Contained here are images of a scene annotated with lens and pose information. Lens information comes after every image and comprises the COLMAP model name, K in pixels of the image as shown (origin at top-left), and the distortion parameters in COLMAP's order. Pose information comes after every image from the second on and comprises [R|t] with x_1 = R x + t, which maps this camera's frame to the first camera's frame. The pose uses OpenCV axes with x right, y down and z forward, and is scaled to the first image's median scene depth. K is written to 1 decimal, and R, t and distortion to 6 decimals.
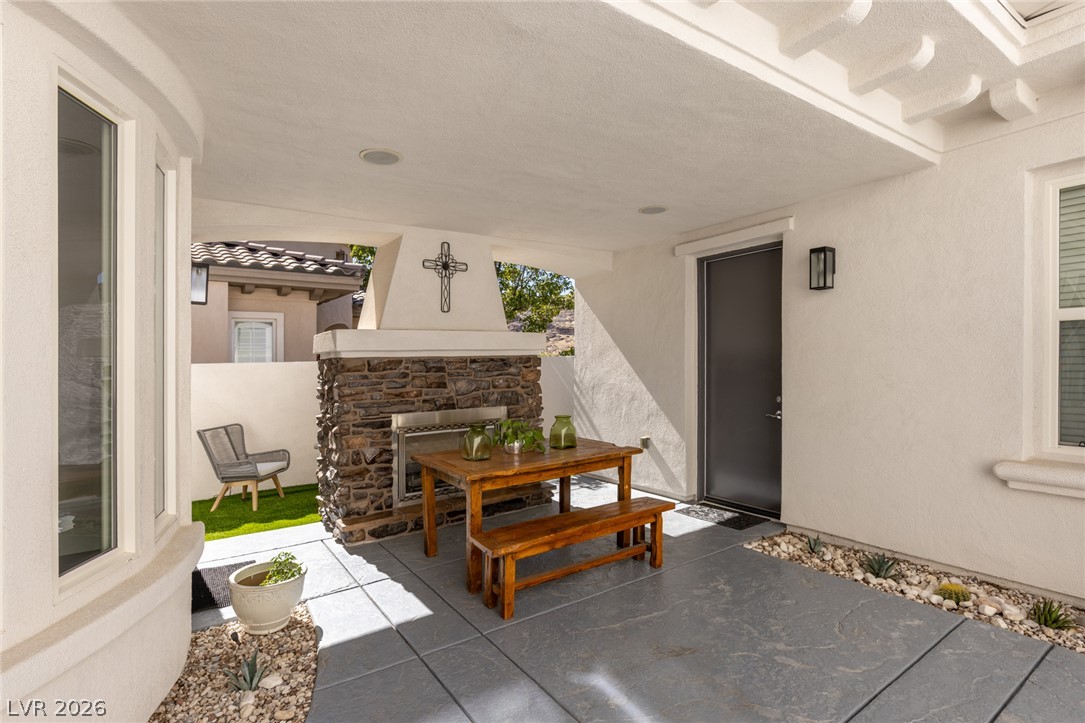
lens RADIAL K [[530.7, 0, 542.6], [0, 530.7, 352.4], [0, 0, 1]] dist [0.002061, -0.000037]
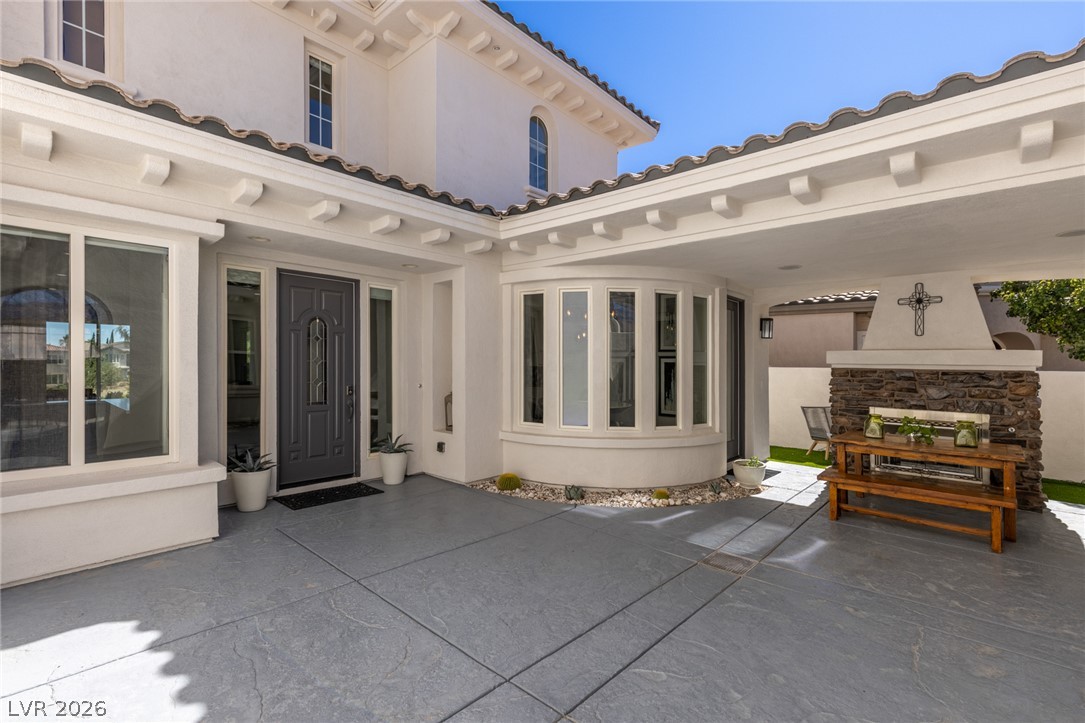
lens RADIAL K [[487.6, 0, 542.2], [0, 487.6, 359.2], [0, 0, 1]] dist [-0.000358, 0.000605]
pose [[0.209547, 0.017274, -0.977646, 0.814446], [-0.005496, 0.999849, 0.016488, -0.032528], [0.977783, 0.001918, 0.209610, -0.175164]]
